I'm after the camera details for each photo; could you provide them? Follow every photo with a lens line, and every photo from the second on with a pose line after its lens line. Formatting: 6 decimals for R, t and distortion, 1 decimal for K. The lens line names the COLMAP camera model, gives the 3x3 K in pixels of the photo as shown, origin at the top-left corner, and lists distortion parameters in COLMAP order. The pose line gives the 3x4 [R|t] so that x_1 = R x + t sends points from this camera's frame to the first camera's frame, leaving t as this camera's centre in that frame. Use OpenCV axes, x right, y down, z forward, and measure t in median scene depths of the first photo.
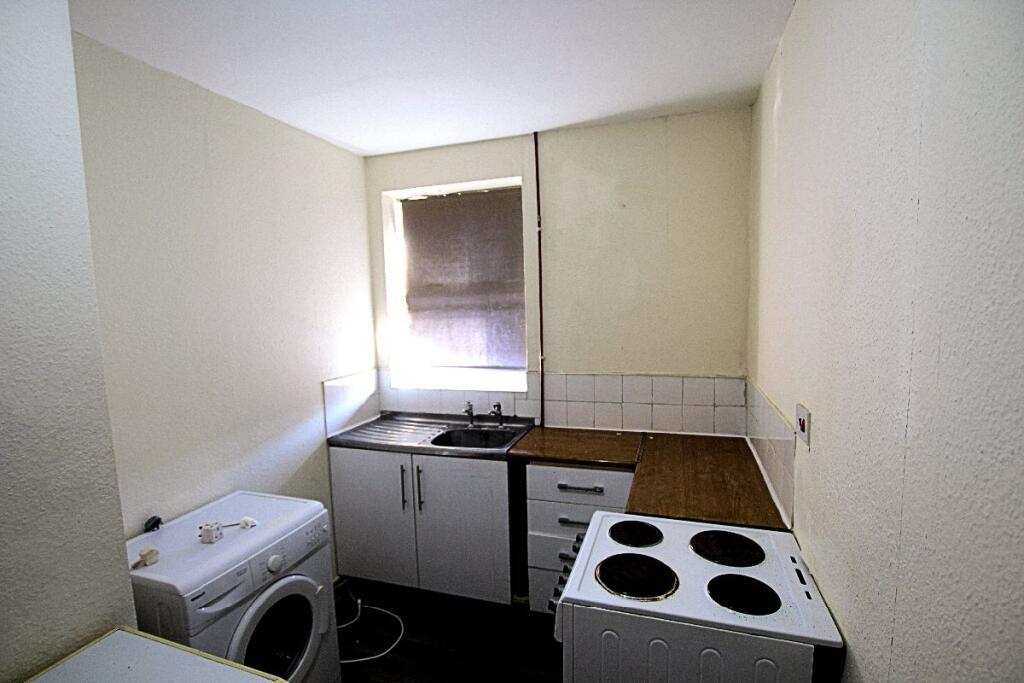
lens RADIAL K [[506.4, 0, 510.0], [0, 506.4, 348.5], [0, 0, 1]] dist [-0.002882, 0.000142]
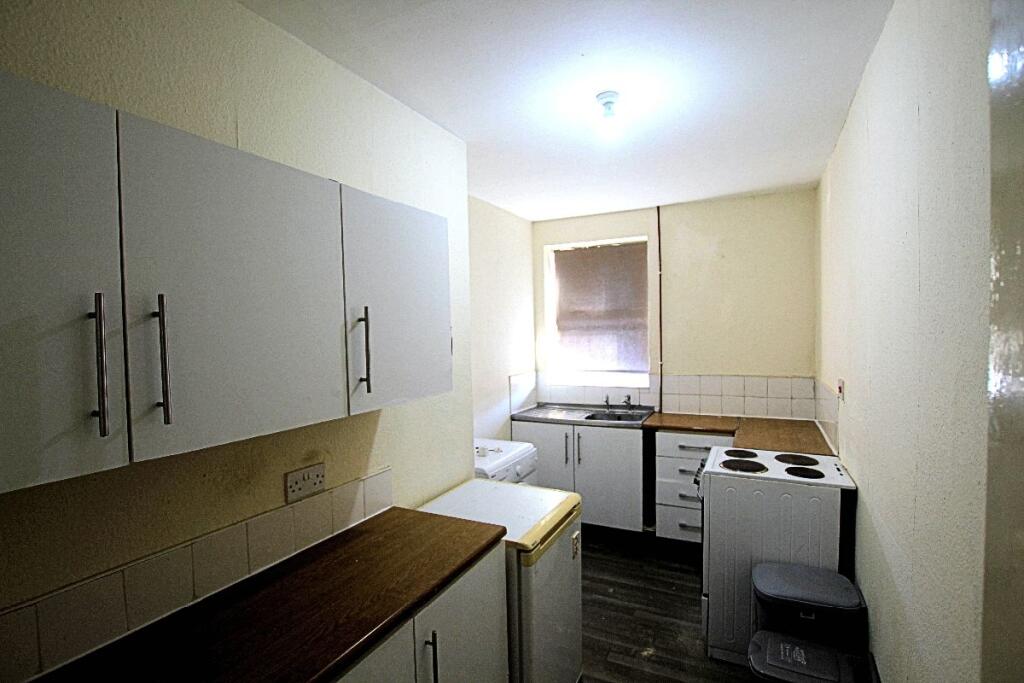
lens RADIAL K [[506.4, 0, 510.0], [0, 506.4, 348.5], [0, 0, 1]] dist [-0.002882, 0.000142]
pose [[0.990675, 0.012595, -0.135661, -0.160376], [-0.020206, 0.998289, -0.054871, 0.062574], [0.134737, 0.057101, 0.989235, -0.445426]]
